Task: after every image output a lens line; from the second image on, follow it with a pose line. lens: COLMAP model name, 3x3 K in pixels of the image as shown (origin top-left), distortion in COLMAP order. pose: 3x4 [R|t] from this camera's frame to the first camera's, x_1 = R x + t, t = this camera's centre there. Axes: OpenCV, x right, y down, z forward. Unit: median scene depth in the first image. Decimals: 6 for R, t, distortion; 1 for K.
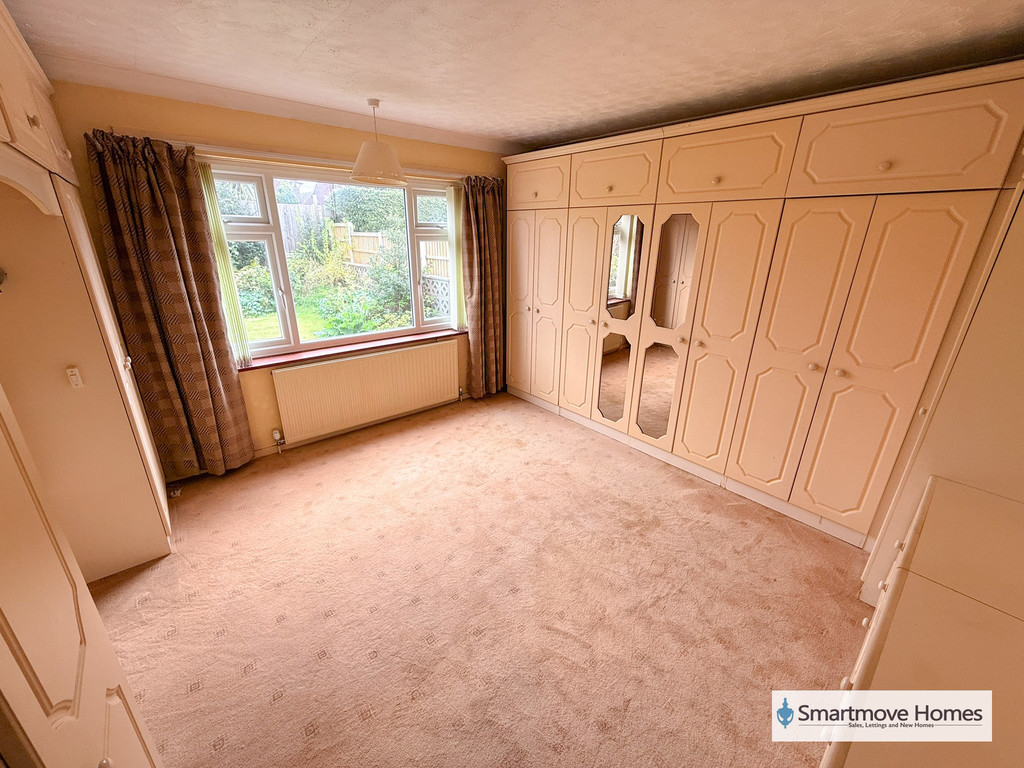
lens RADIAL K [[410.1, 0, 509.9], [0, 410.1, 383.8], [0, 0, 1]] dist [-0.001234, -0.000092]
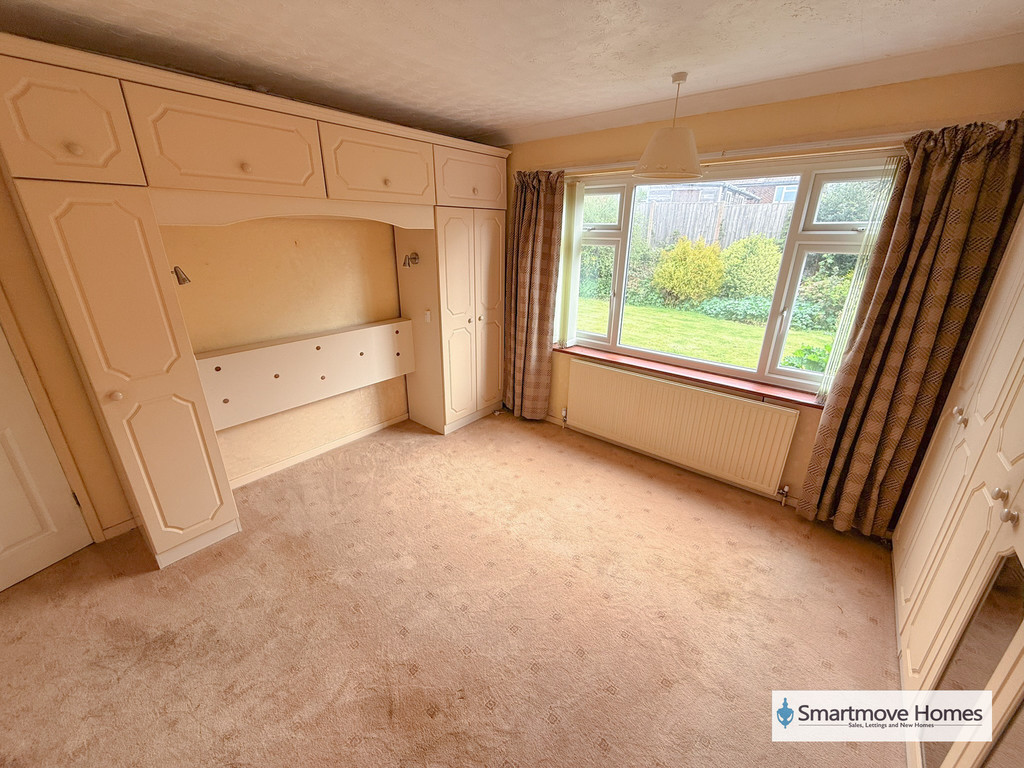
lens RADIAL K [[414.4, 0, 517.3], [0, 414.4, 386.1], [0, 0, 1]] dist [-0.000398, -0.000139]
pose [[0.158667, 0.335910, -0.928434, 0.482778], [-0.342298, 0.900741, 0.267393, -0.213939], [0.926098, 0.275374, 0.257899, 0.564836]]
